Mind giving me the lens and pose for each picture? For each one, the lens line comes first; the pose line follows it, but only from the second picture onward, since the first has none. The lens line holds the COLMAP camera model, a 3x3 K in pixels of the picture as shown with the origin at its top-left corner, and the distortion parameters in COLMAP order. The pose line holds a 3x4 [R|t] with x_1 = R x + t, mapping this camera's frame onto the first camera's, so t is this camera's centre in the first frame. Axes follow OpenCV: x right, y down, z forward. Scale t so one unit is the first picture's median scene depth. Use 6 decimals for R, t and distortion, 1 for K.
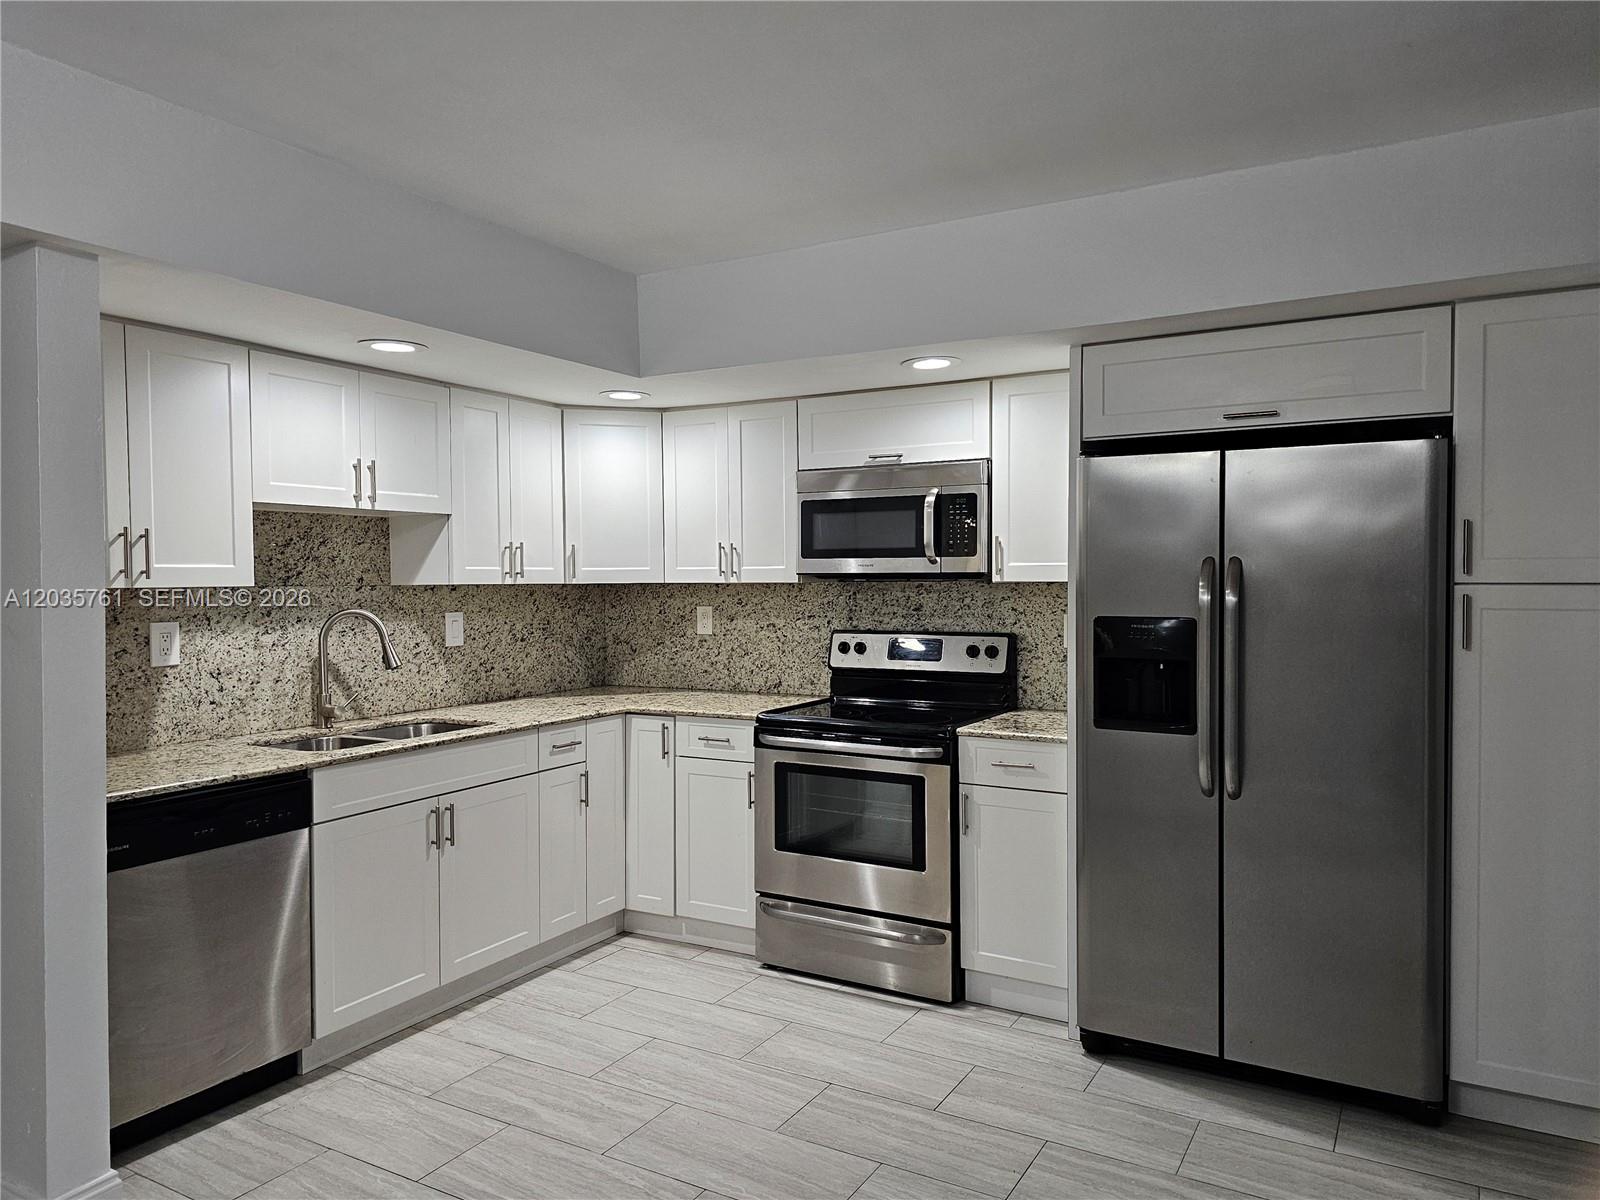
lens RADIAL K [[1149.0, 0, 796.1], [0, 1149.0, 590.4], [0, 0, 1]] dist [0.084452, -0.090314]
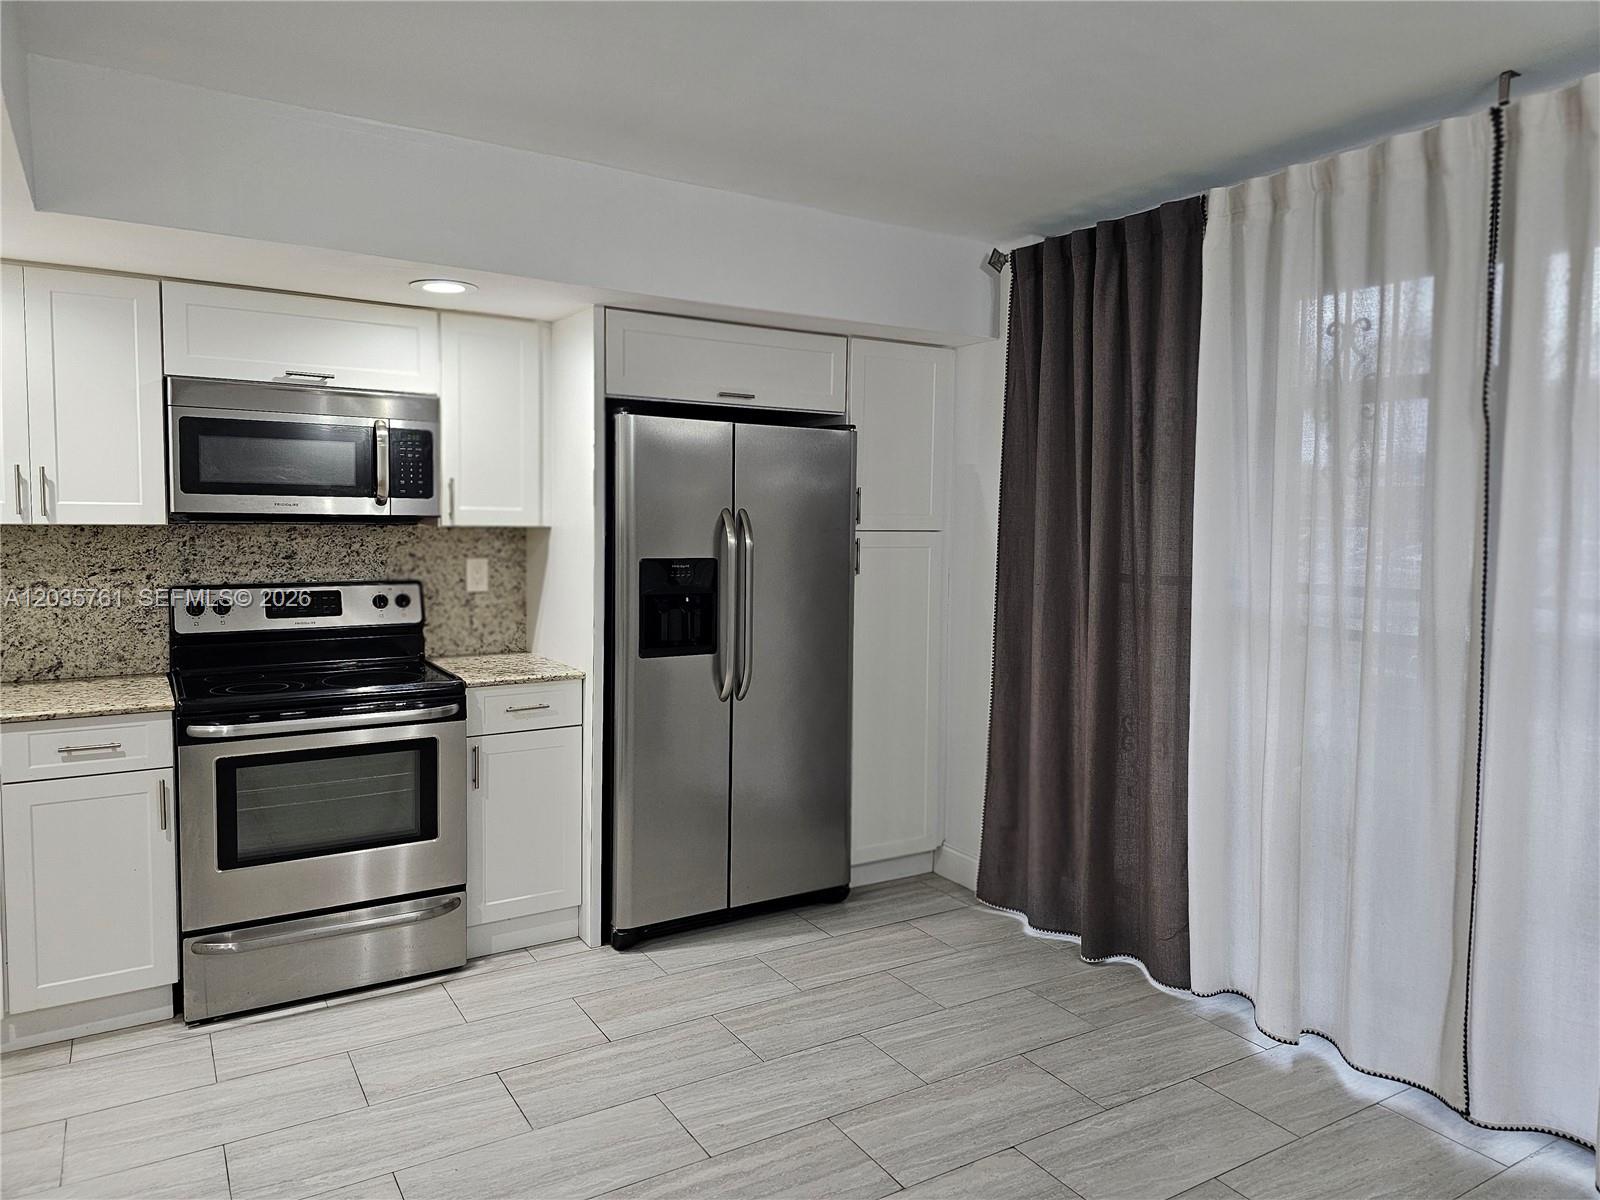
lens RADIAL K [[1067.2, 0, 849.4], [0, 1067.2, 595.5], [0, 0, 1]] dist [0.023311, -0.005896]
pose [[0.447825, -0.053593, 0.892513, -0.464616], [0.002162, 0.998264, 0.058859, -0.001309], [-0.894118, -0.024429, 0.447164, 0.303047]]
